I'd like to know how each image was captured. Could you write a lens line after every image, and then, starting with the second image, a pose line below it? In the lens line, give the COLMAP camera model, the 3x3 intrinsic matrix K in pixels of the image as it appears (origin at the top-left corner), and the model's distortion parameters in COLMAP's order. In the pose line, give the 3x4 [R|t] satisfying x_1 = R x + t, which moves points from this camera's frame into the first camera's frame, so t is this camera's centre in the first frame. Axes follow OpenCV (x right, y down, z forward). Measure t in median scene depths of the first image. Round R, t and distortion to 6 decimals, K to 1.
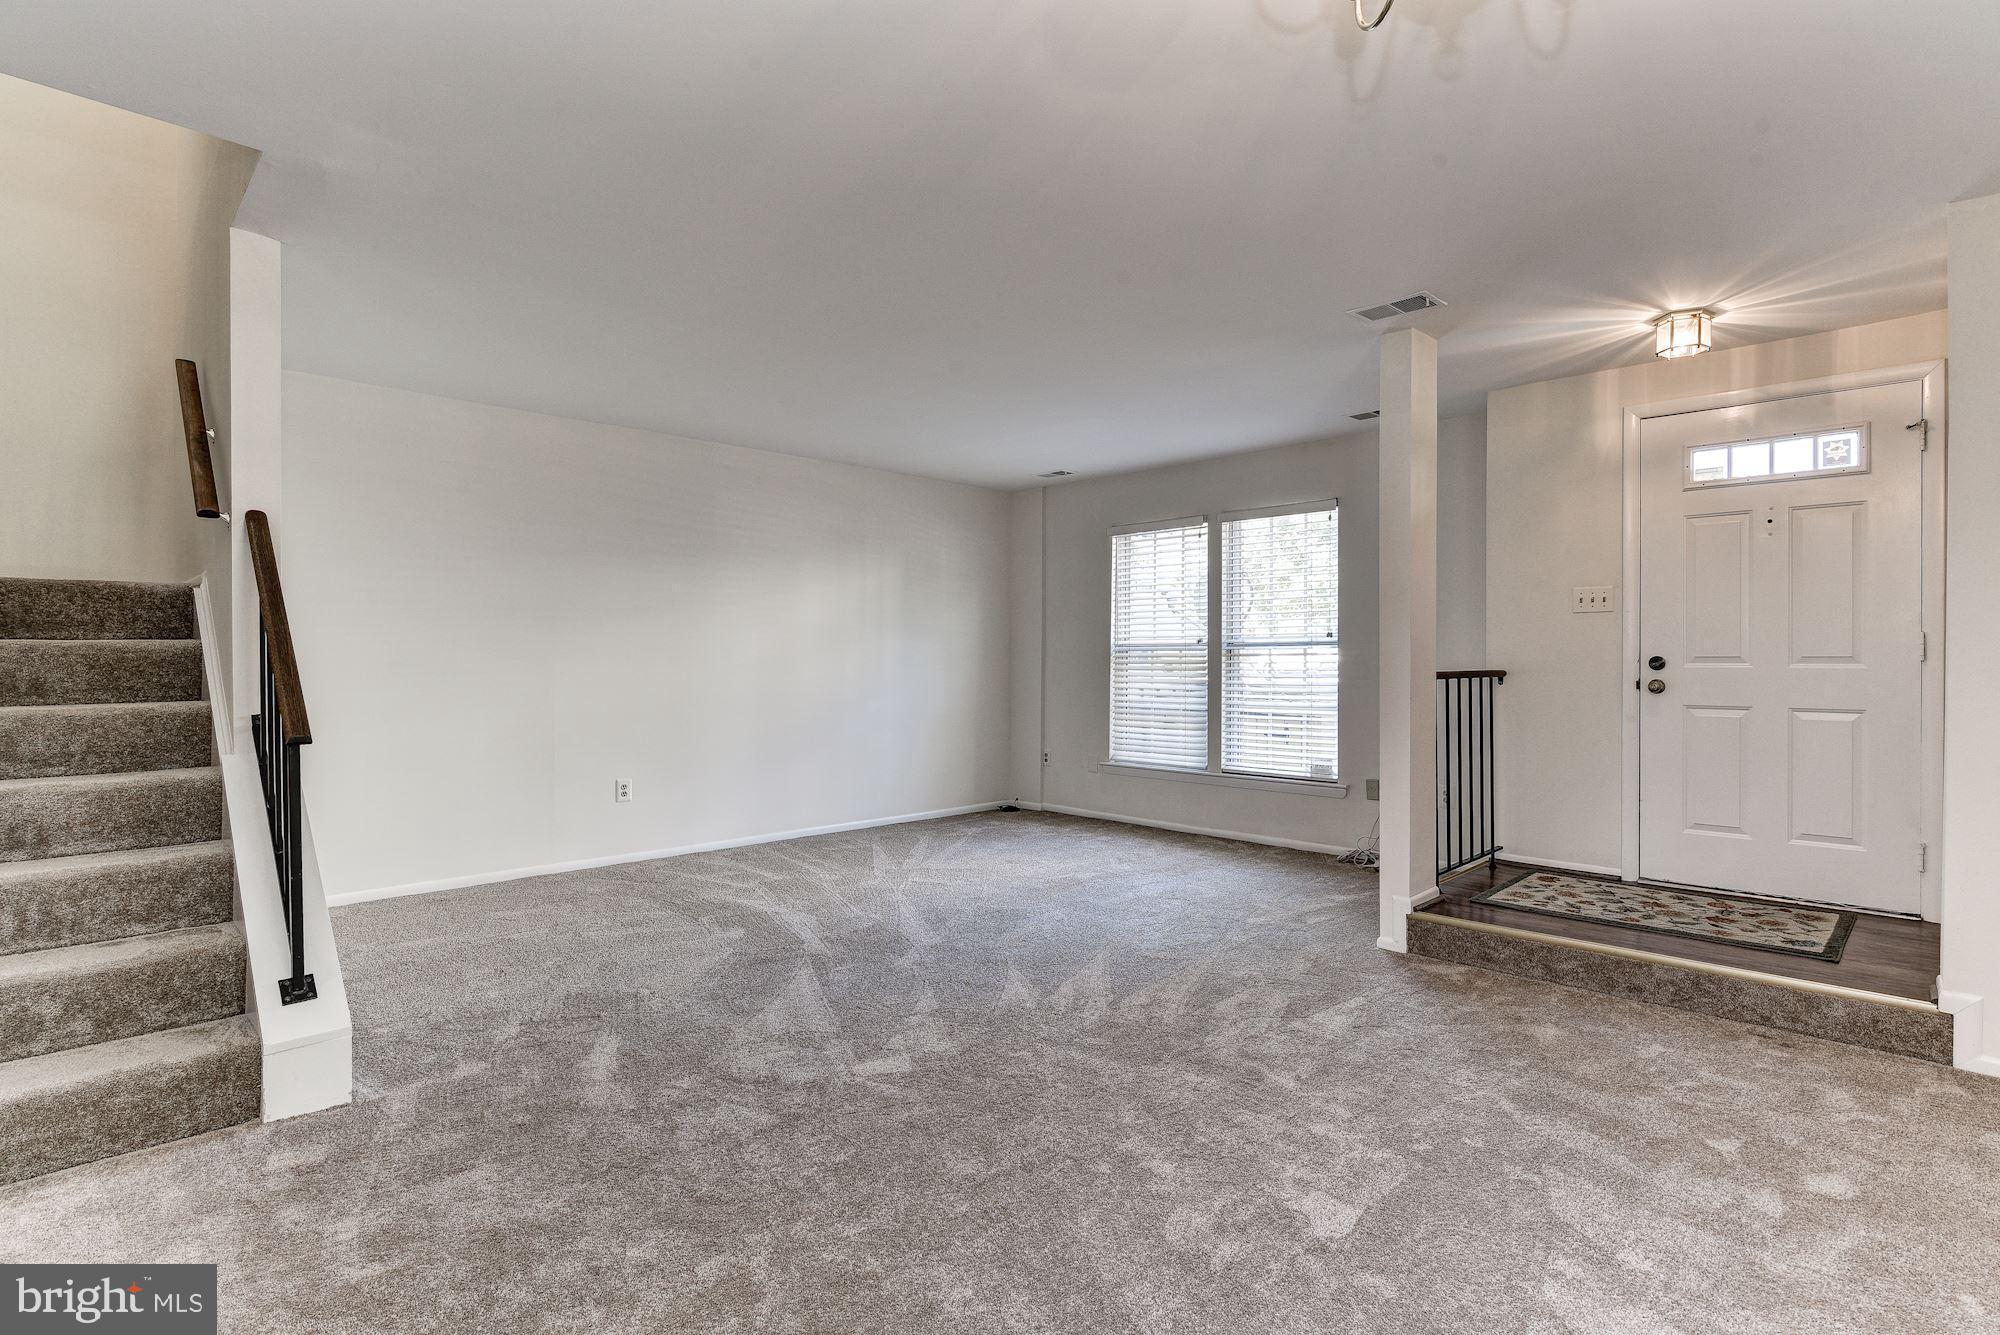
lens RADIAL K [[995.3, 0, 998.8], [0, 995.3, 672.0], [0, 0, 1]] dist [-0.007675, 0.000130]
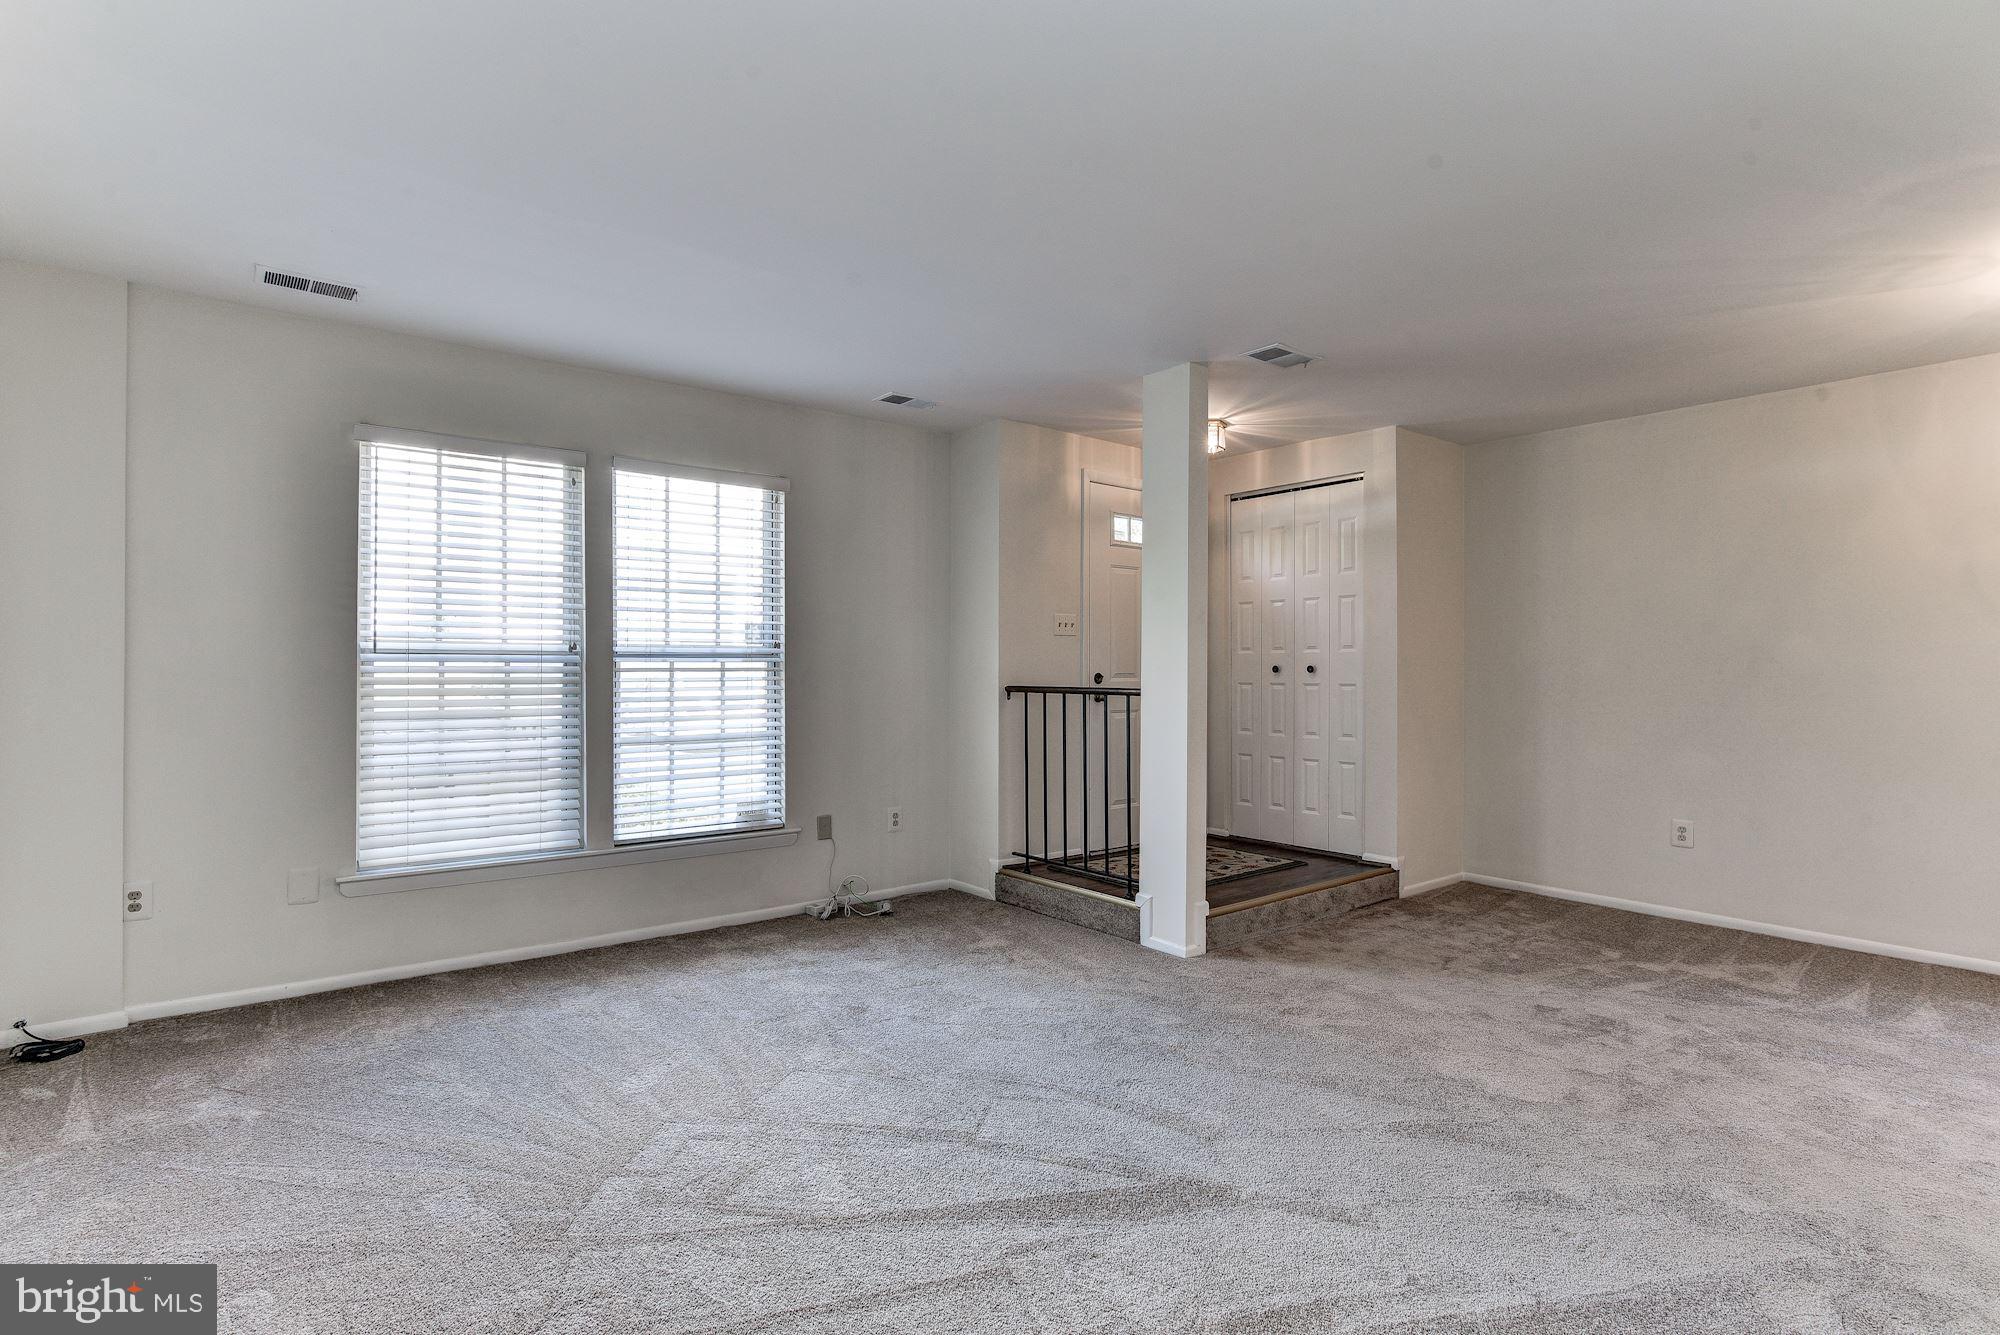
lens RADIAL K [[995.3, 0, 998.8], [0, 995.3, 672.0], [0, 0, 1]] dist [-0.007675, 0.000130]
pose [[0.096338, -0.003597, 0.995342, -0.420347], [0.009870, 0.999948, 0.002658, -0.014956], [-0.995300, 0.009568, 0.096369, 0.697080]]
